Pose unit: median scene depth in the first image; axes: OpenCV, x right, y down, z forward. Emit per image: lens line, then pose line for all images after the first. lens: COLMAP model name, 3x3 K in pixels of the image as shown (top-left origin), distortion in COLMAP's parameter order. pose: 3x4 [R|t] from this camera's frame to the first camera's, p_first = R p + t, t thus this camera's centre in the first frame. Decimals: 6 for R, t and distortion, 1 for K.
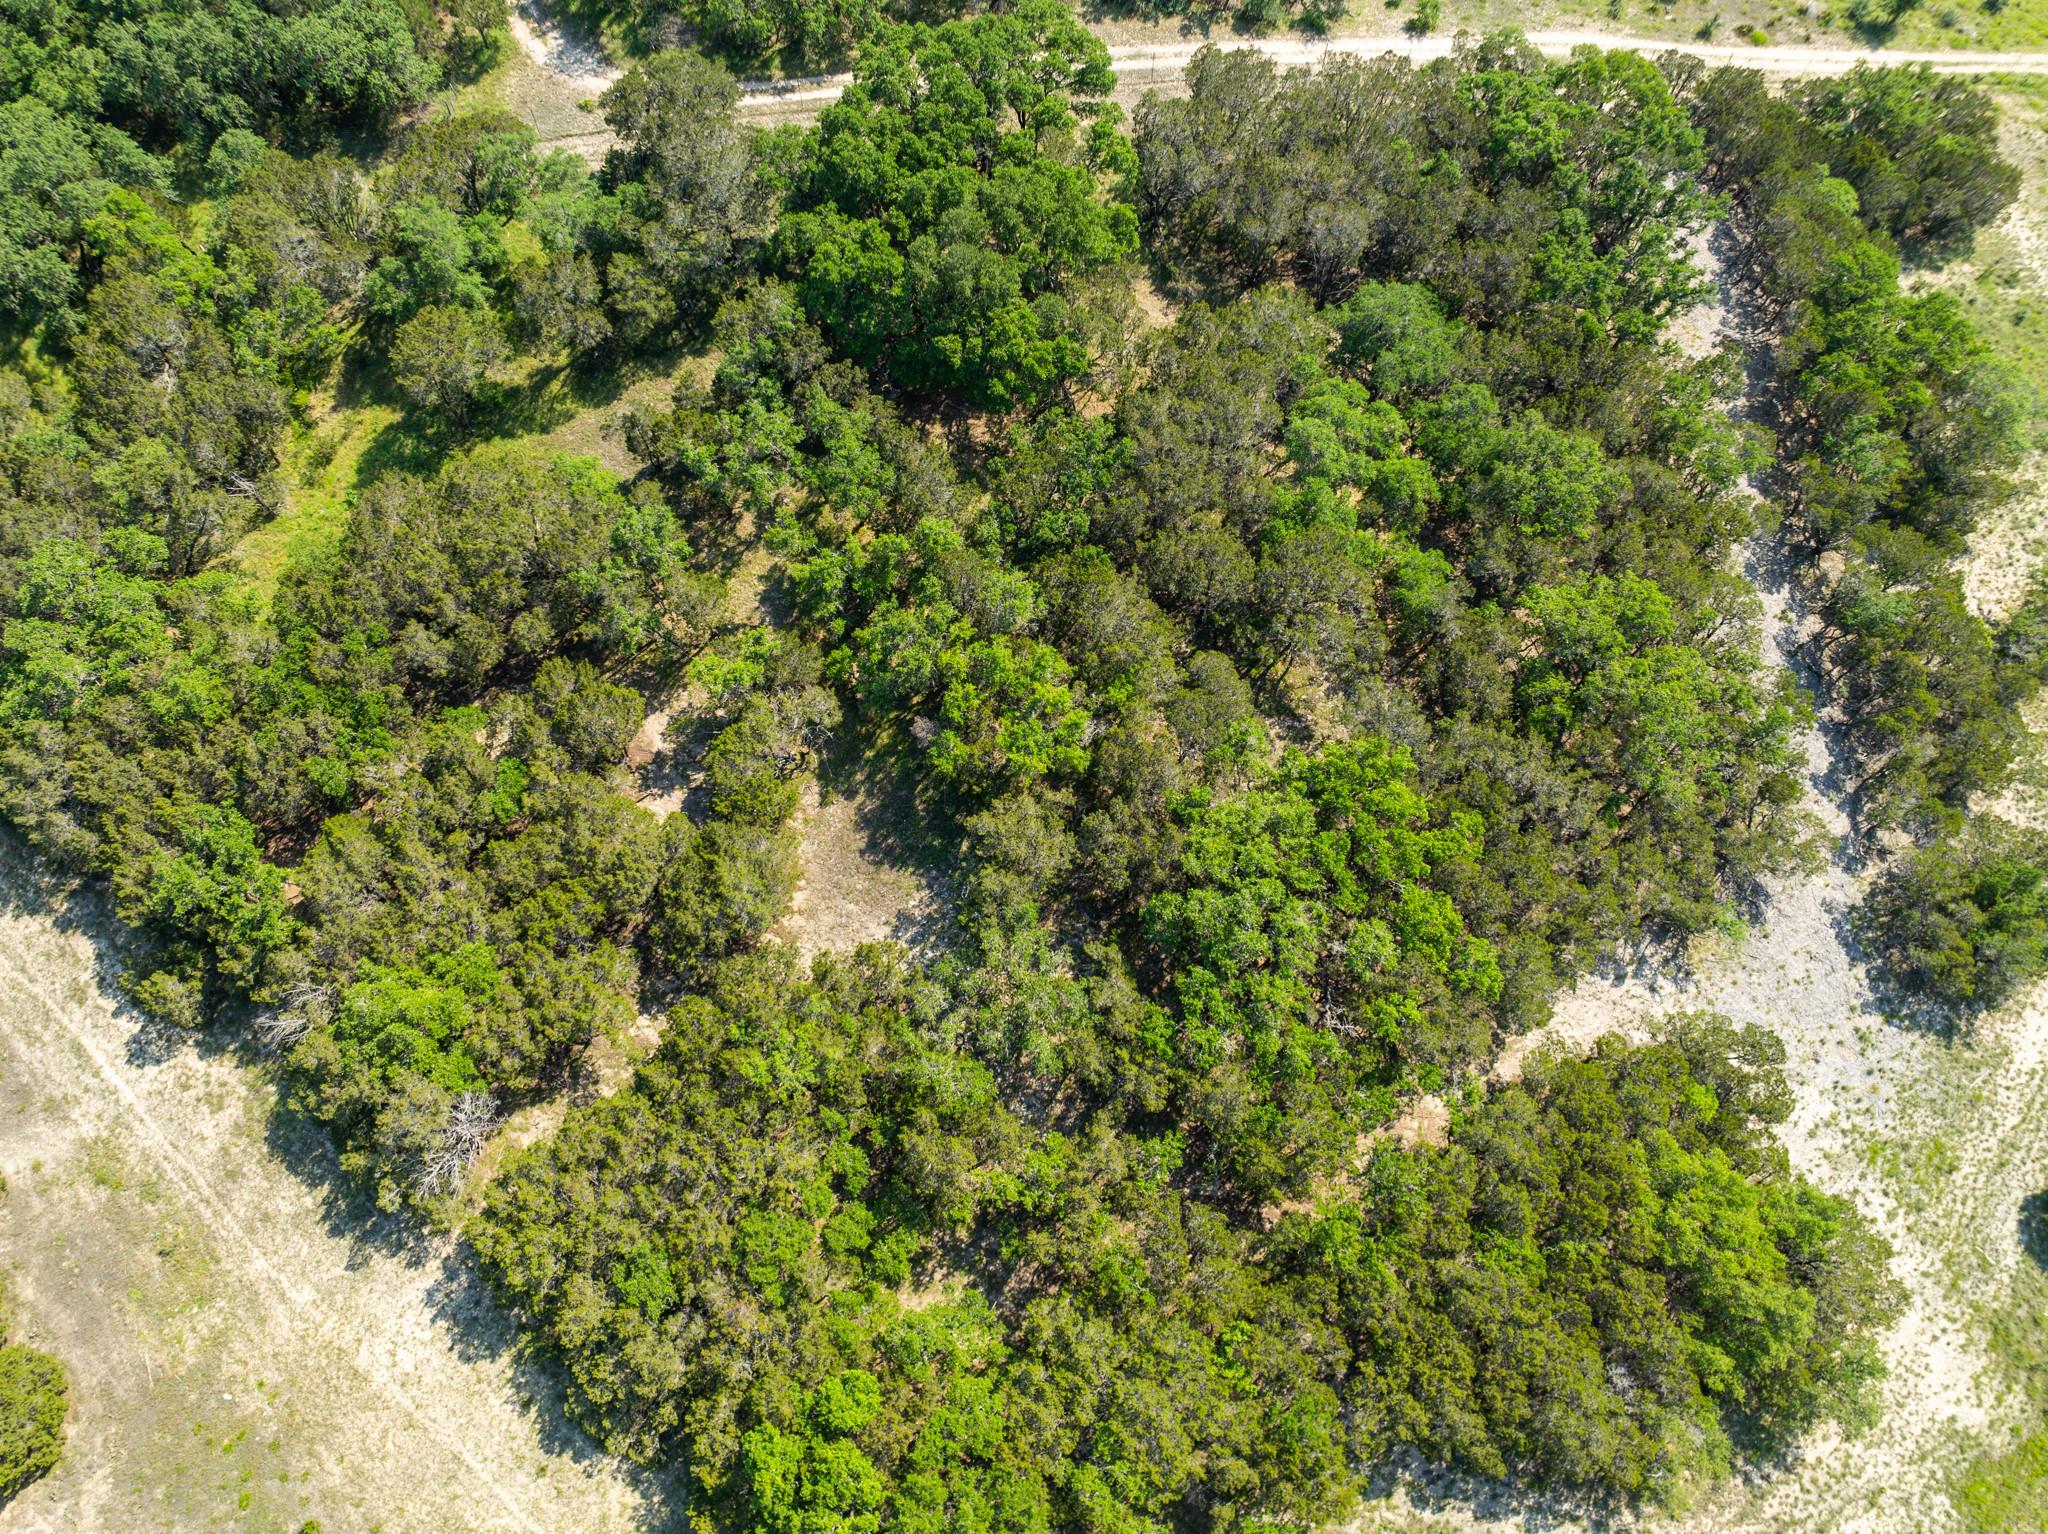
lens RADIAL K [[1438.9, 0, 1031.5], [0, 1438.9, 764.1], [0, 0, 1]] dist [-0.037607, 0.026554]
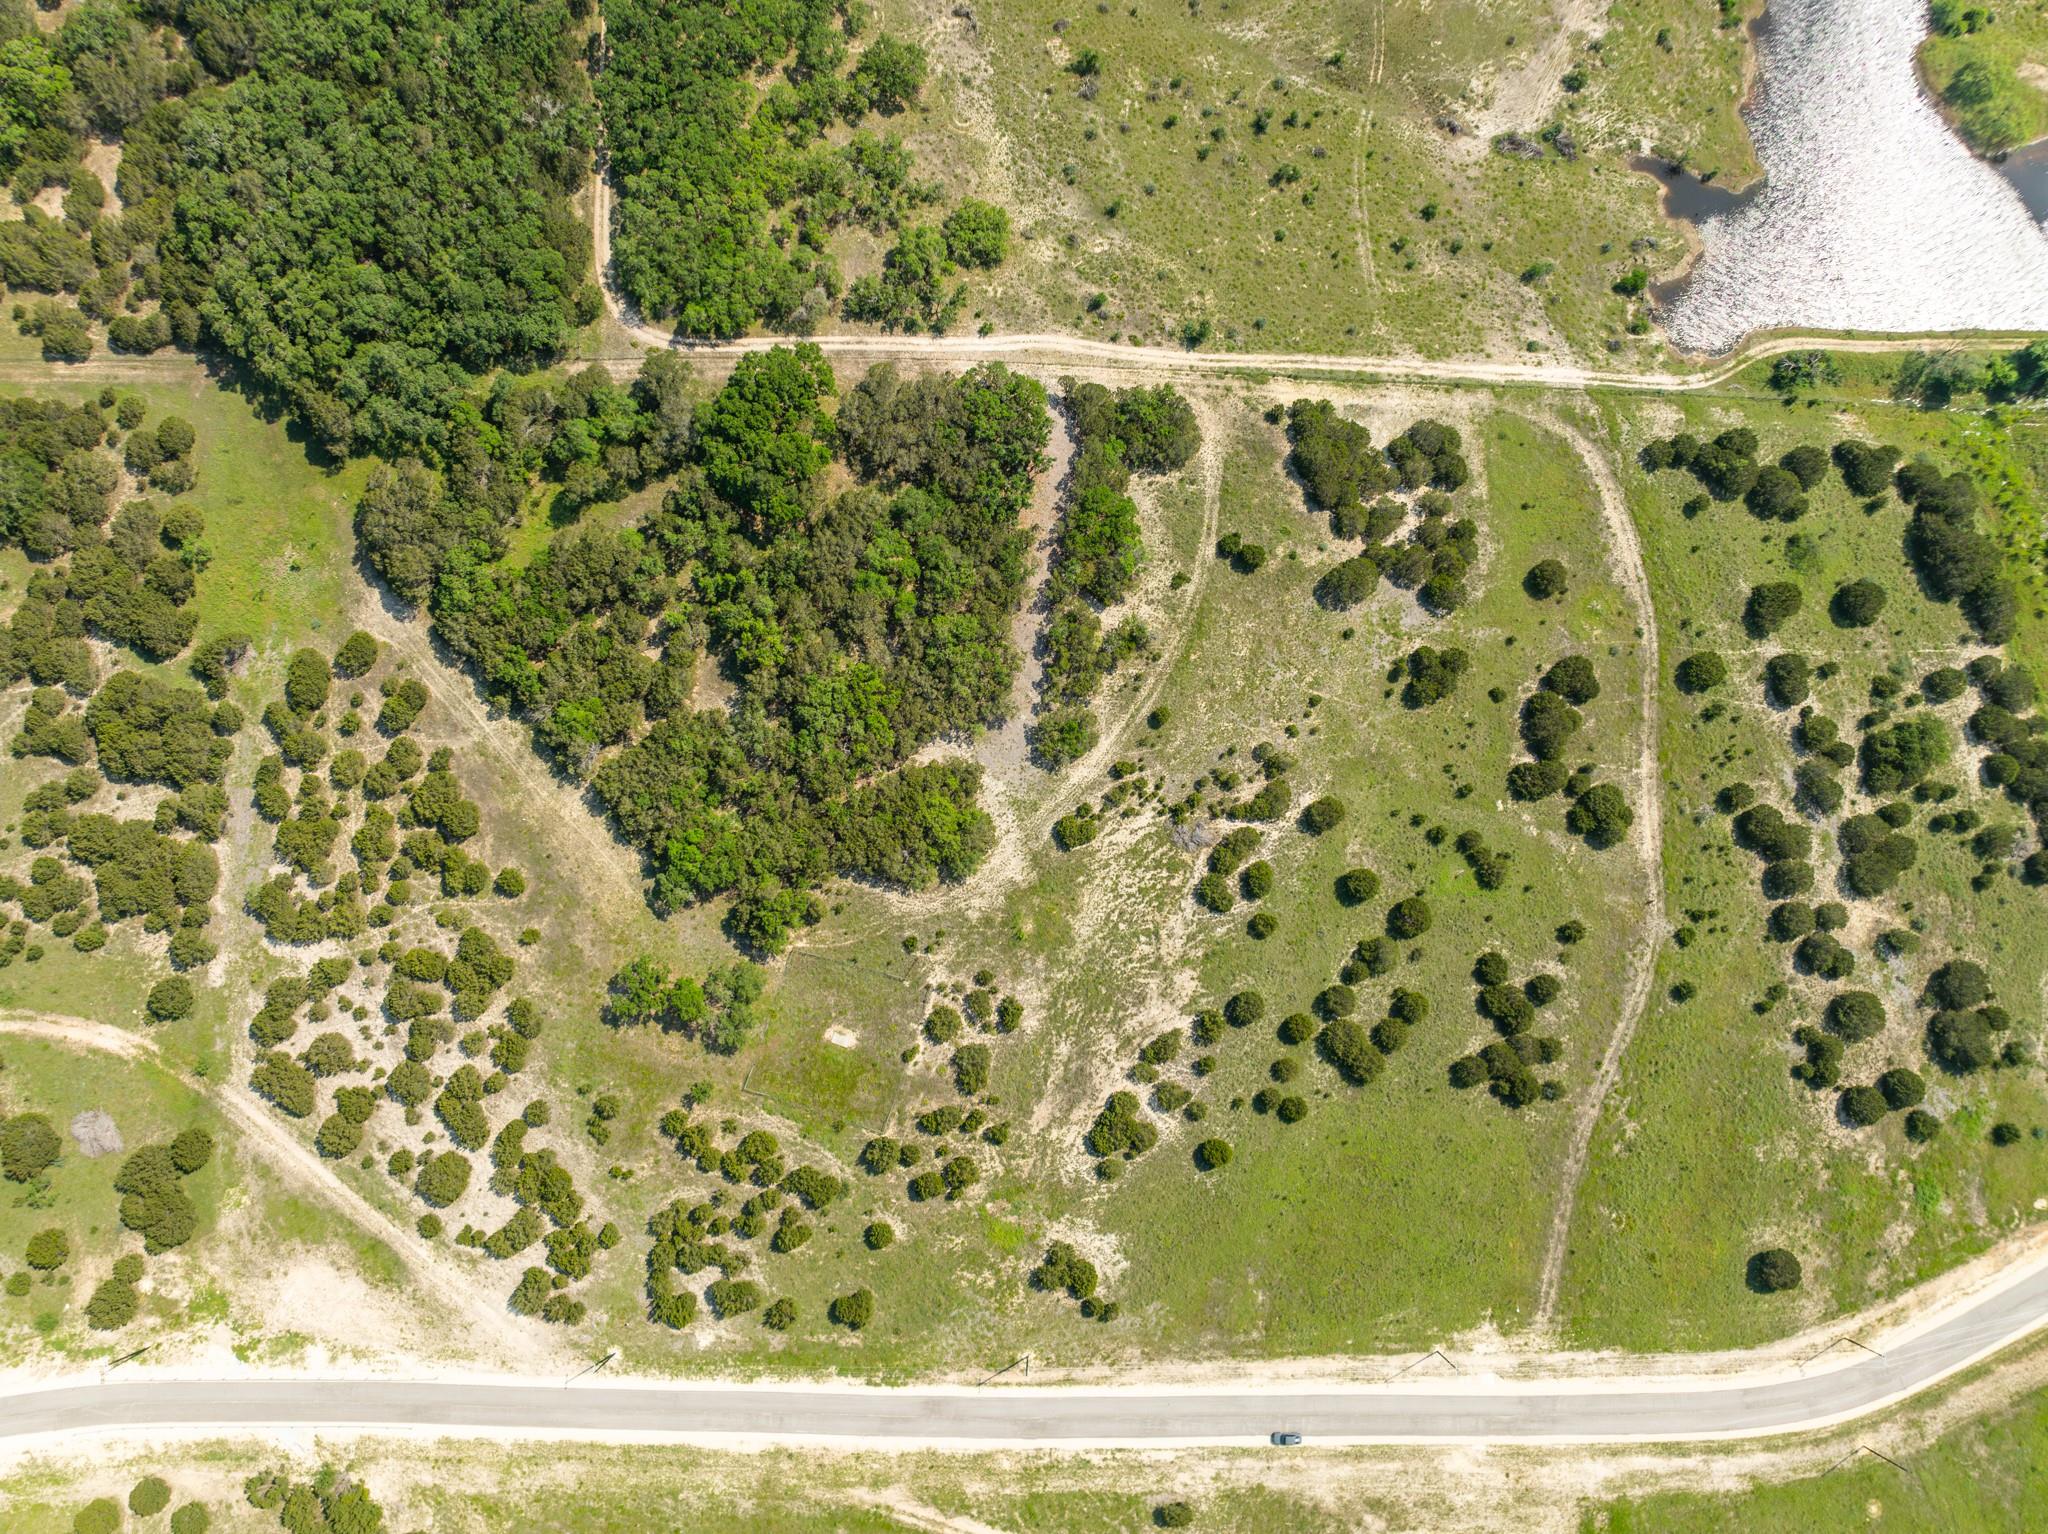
lens RADIAL K [[1438.9, 0, 1046.1], [0, 1438.9, 758.7], [0, 0, 1]] dist [-0.037607, 0.026554]
pose [[0.994399, 0.105247, -0.009662, 0.662618], [-0.097719, 0.950386, 0.295327, -0.784191], [0.040265, -0.292729, 0.955347, -2.066463]]
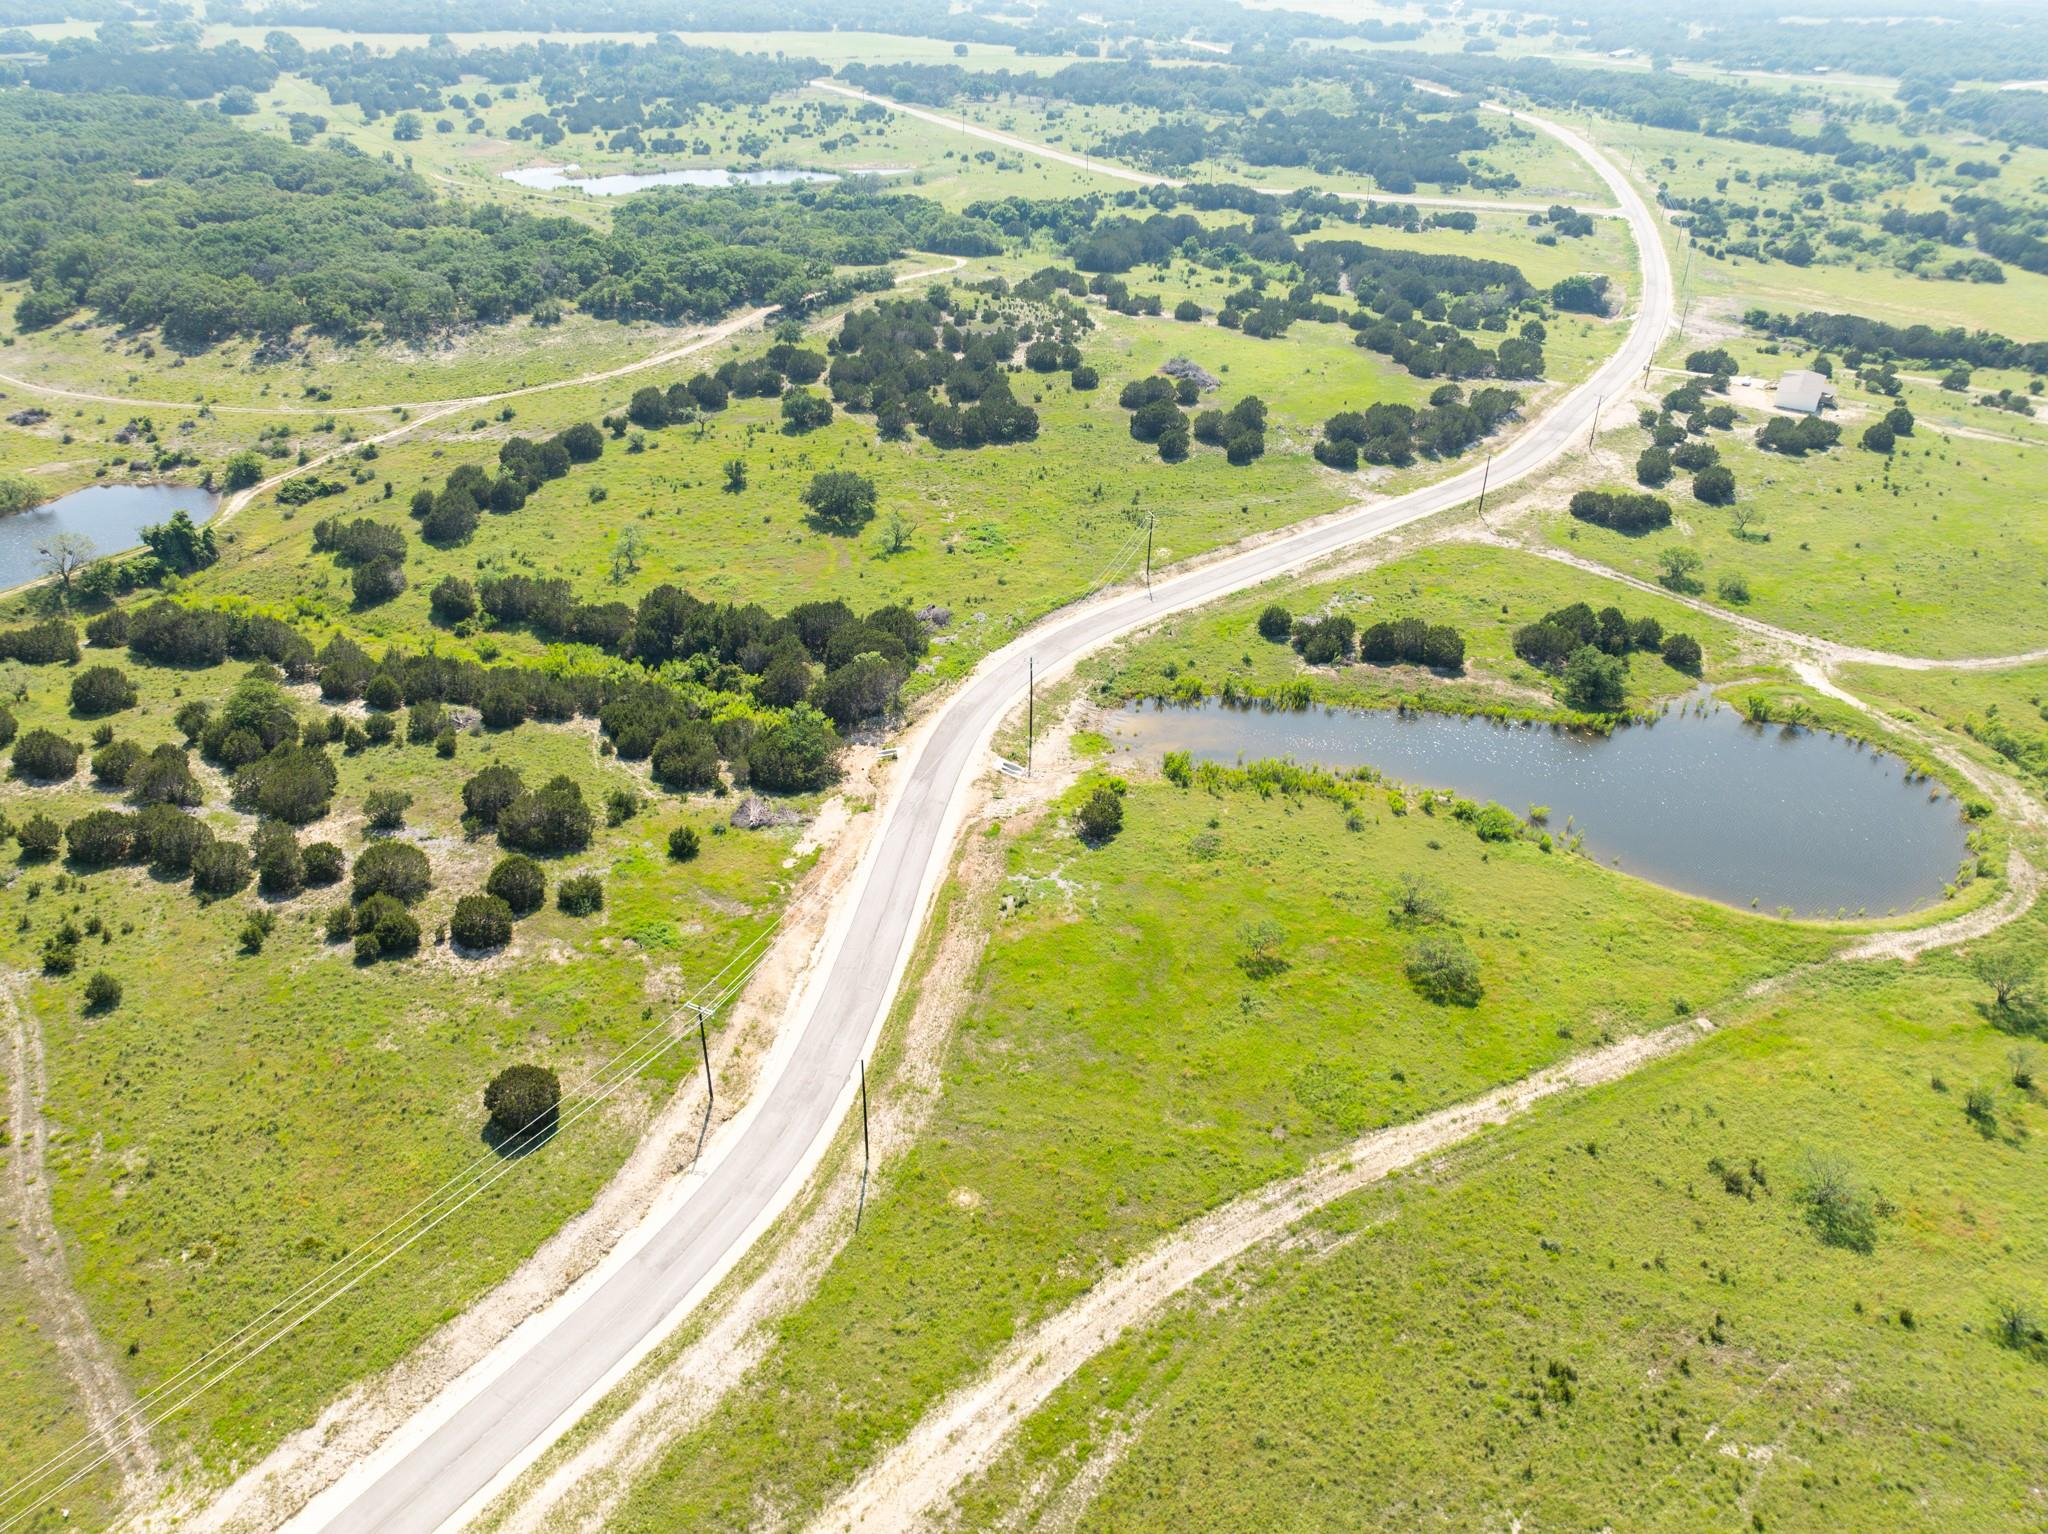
lens RADIAL K [[1438.9, 0, 1022.2], [0, 1438.9, 755.3], [0, 0, 1]] dist [-0.037607, 0.026554]
pose [[0.620088, -0.385725, 0.683160, 1.721055], [0.704480, 0.656974, -0.268500, 1.709485], [-0.345251, 0.647766, 0.679118, -0.982426]]
